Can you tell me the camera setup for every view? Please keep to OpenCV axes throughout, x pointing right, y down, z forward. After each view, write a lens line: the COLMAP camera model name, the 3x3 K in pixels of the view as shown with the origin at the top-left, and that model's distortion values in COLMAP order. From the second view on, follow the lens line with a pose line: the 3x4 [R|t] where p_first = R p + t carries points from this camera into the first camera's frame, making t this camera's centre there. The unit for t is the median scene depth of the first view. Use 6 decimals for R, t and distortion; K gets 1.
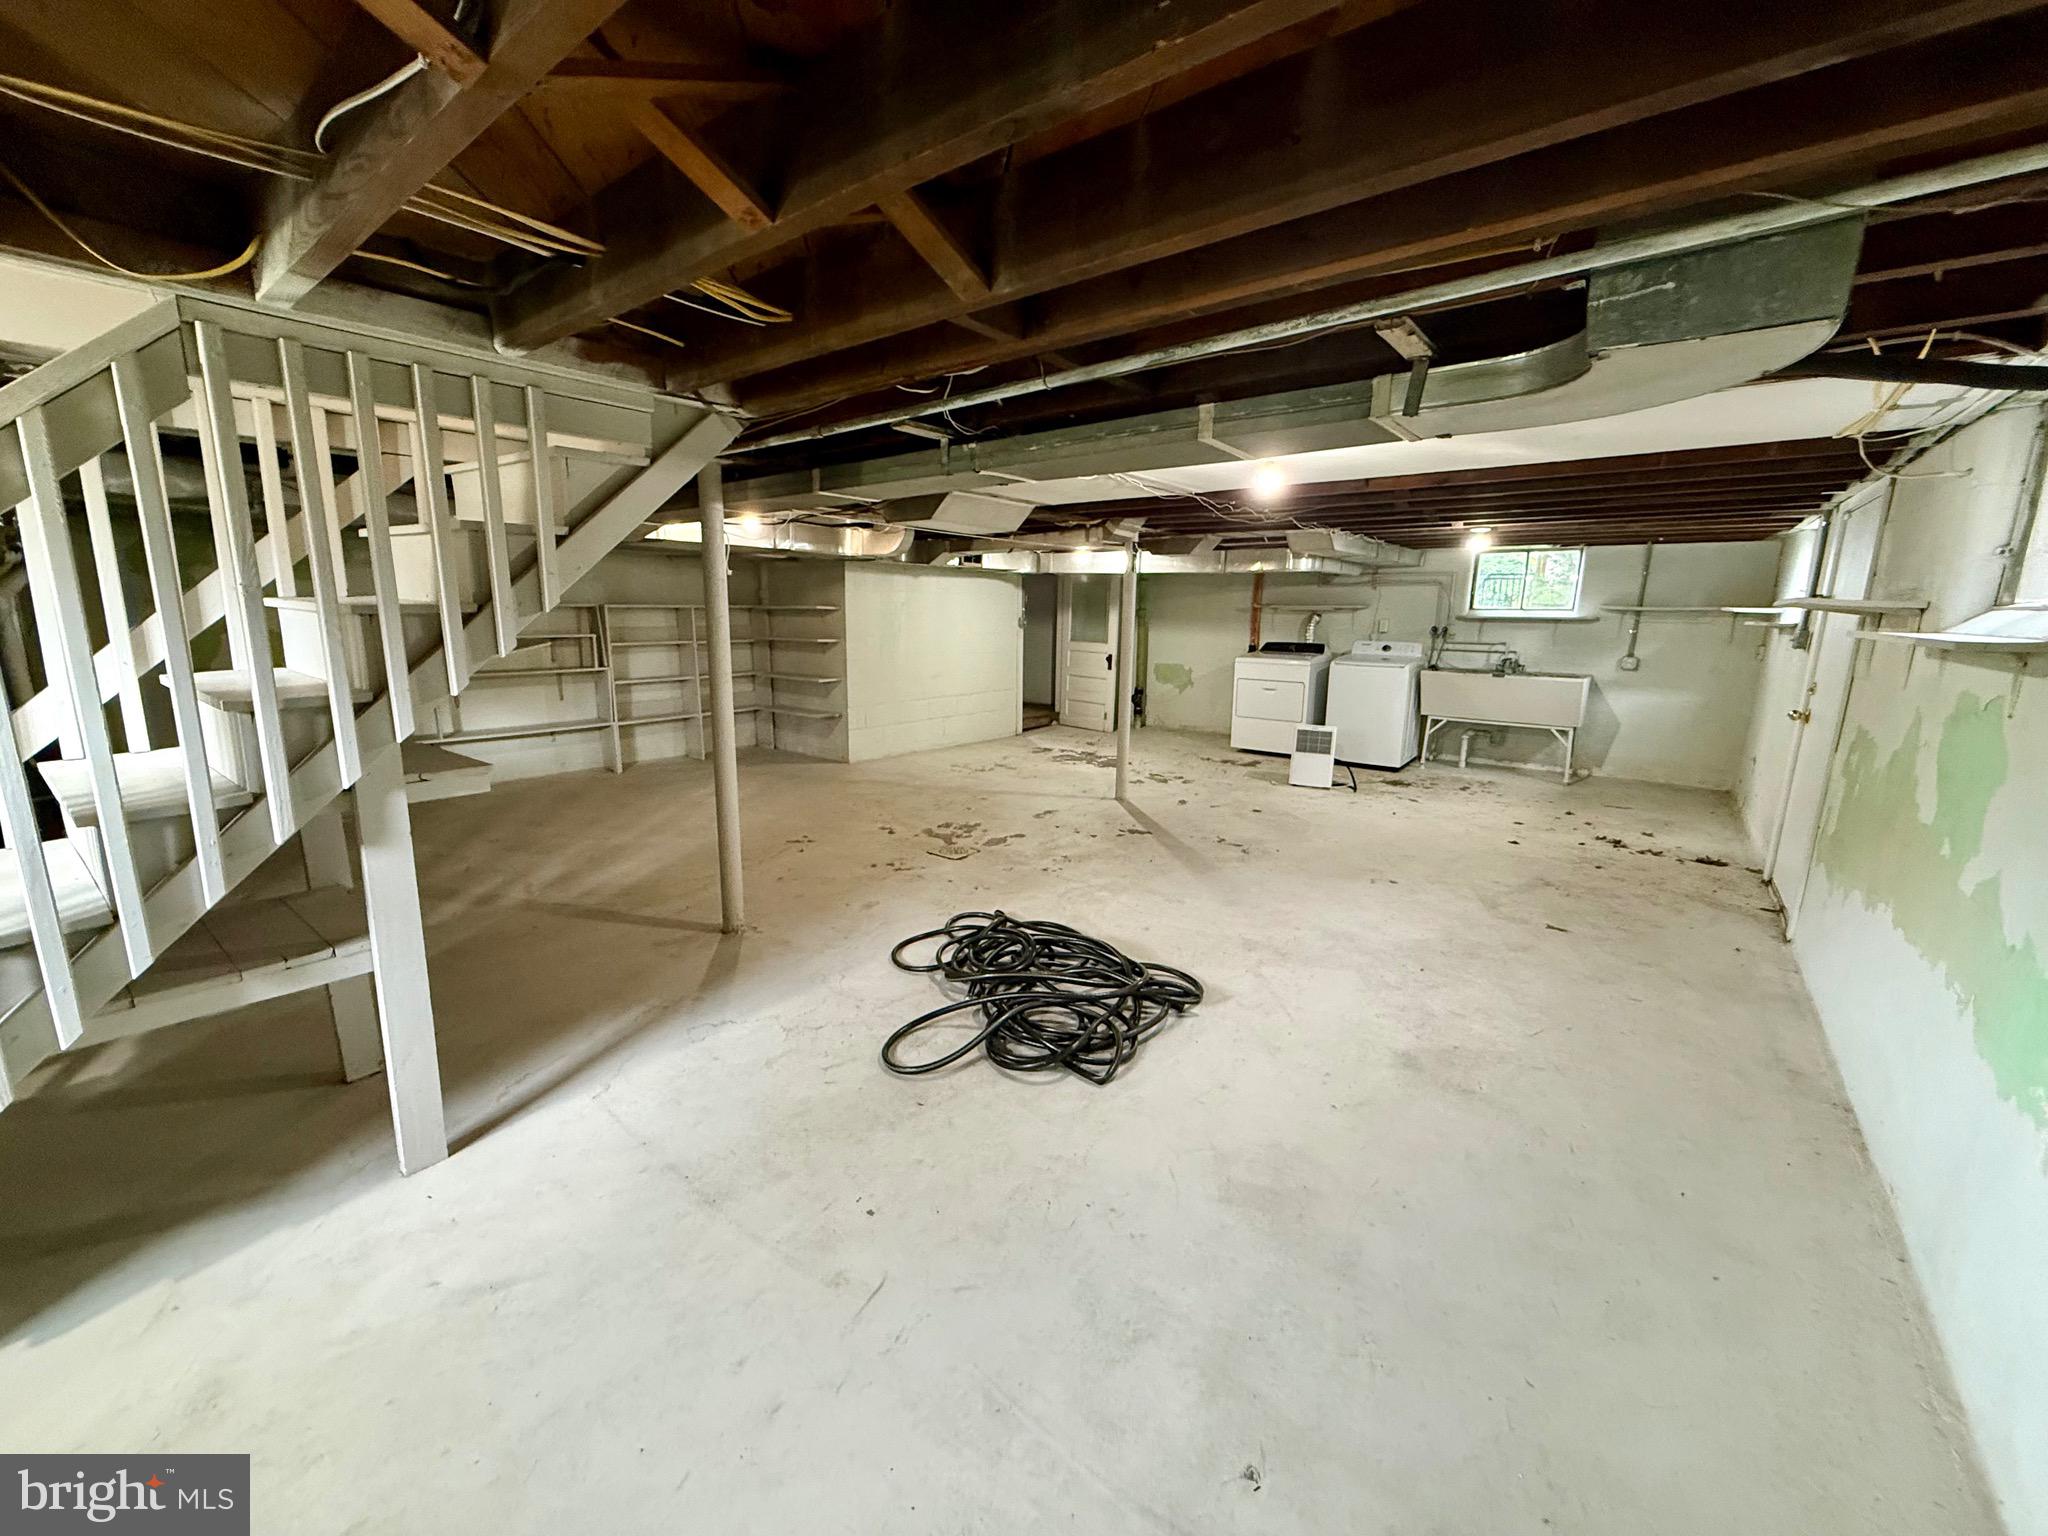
lens RADIAL K [[816.6, 0, 1013.4], [0, 816.6, 766.1], [0, 0, 1]] dist [-0.001198, -0.000474]
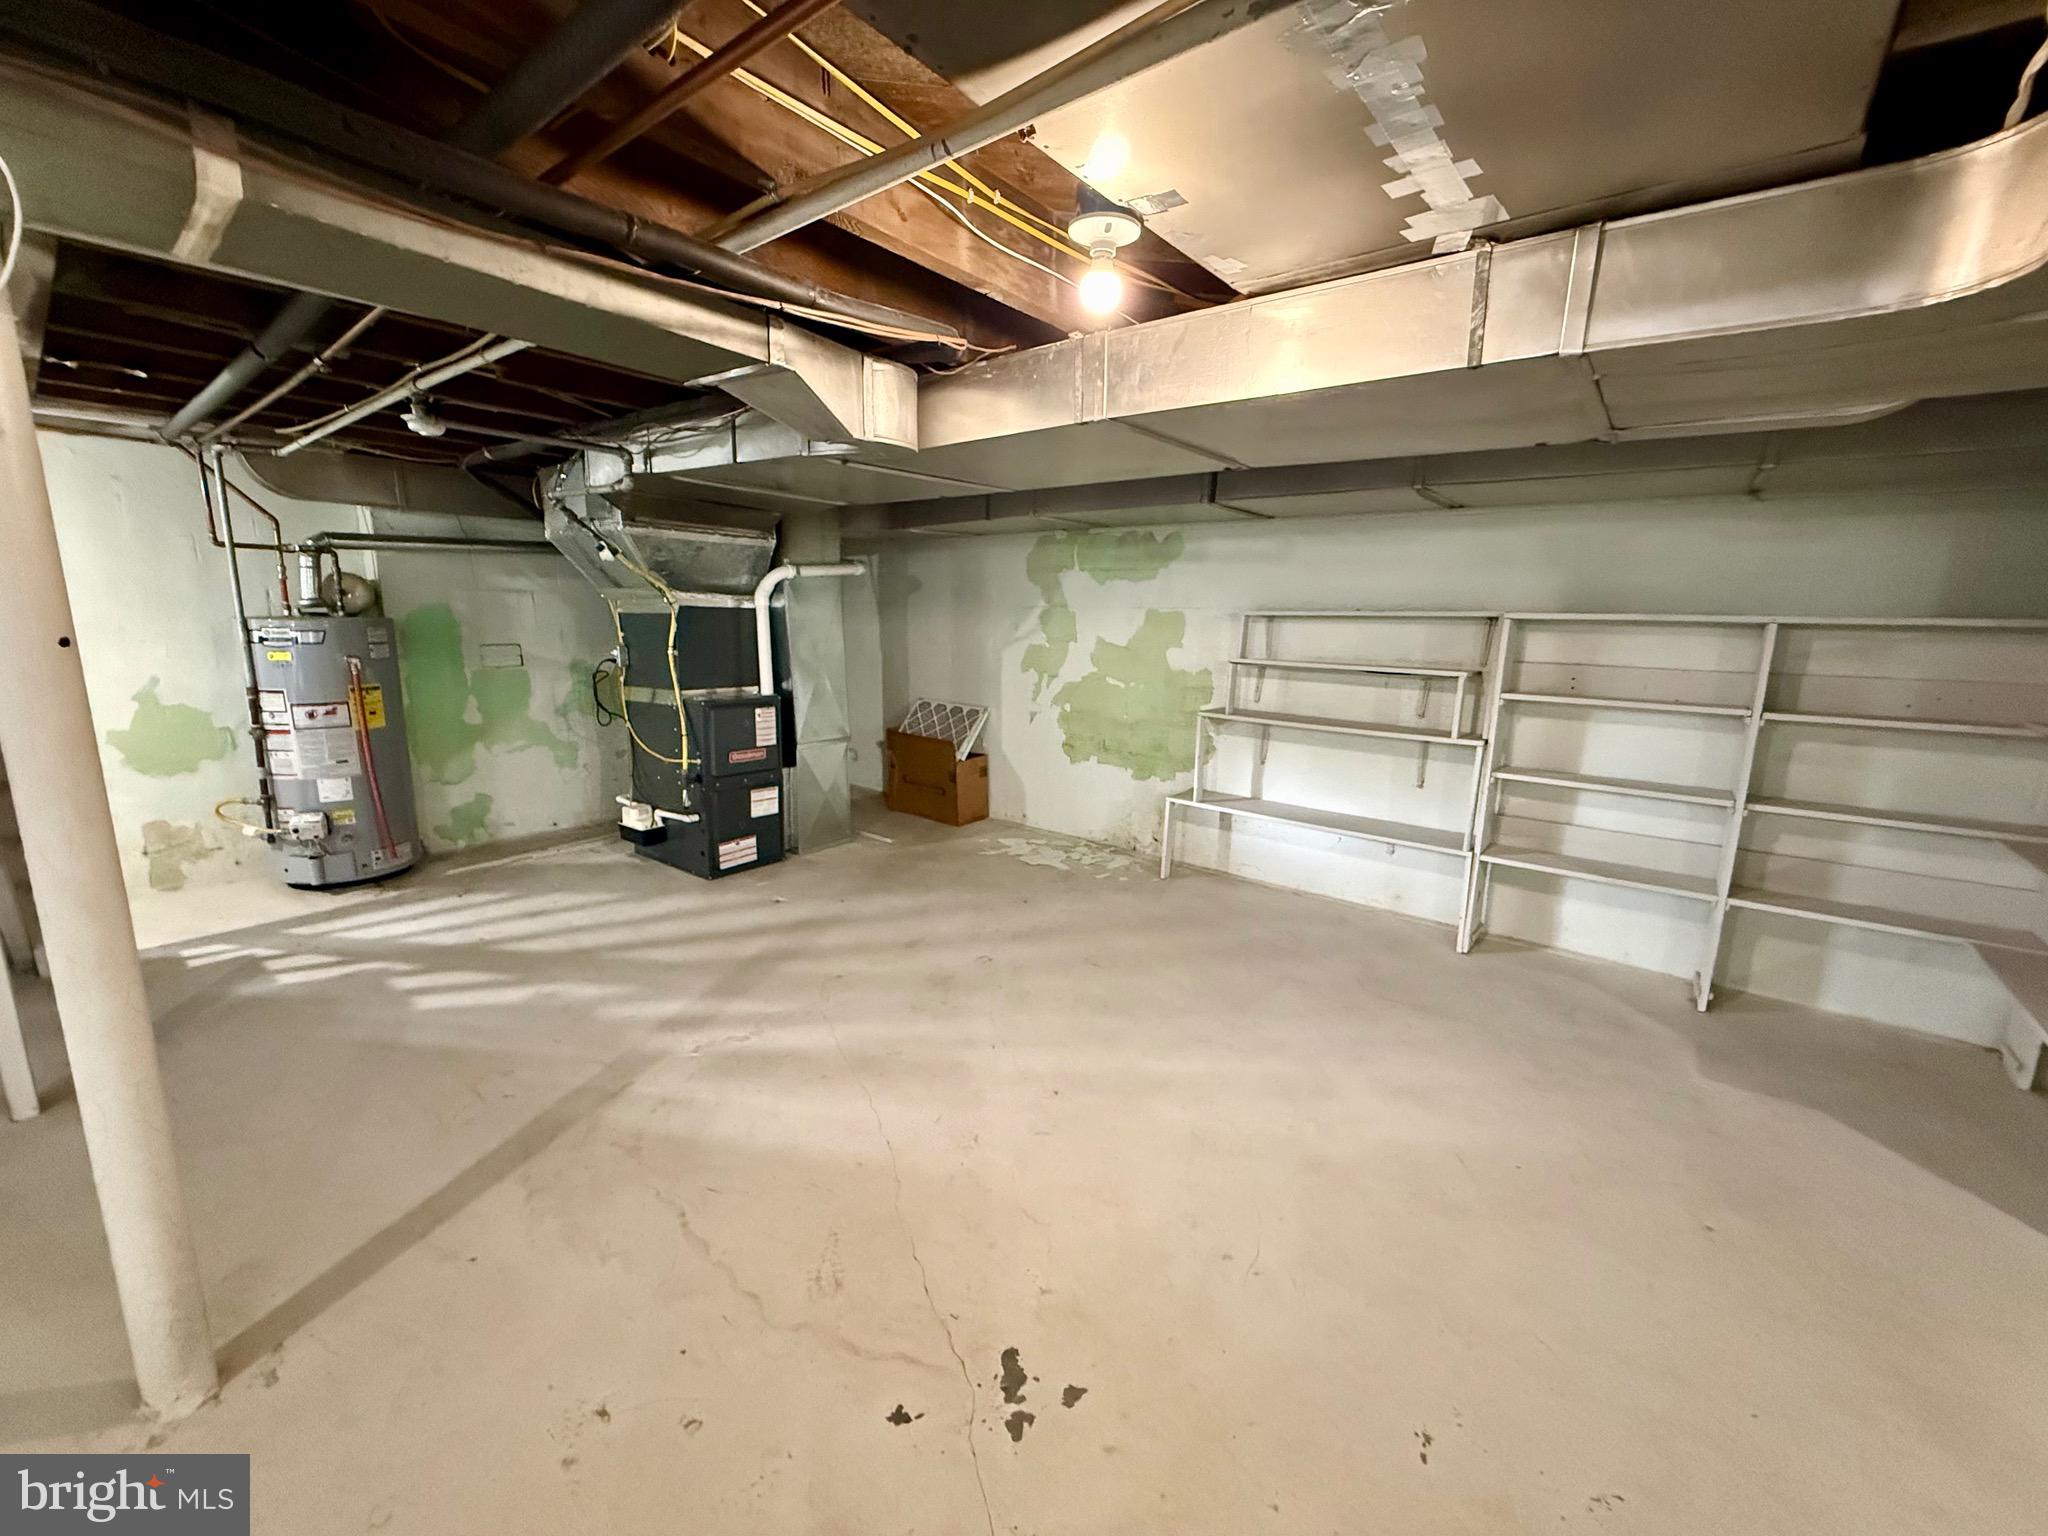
lens RADIAL K [[816.6, 0, 1019.2], [0, 816.6, 763.3], [0, 0, 1]] dist [-0.001198, -0.000474]
pose [[-0.028189, 0.171108, -0.984849, -0.019979], [-0.210244, 0.962187, 0.173188, -0.299658], [0.977242, 0.211941, 0.008851, 1.628057]]
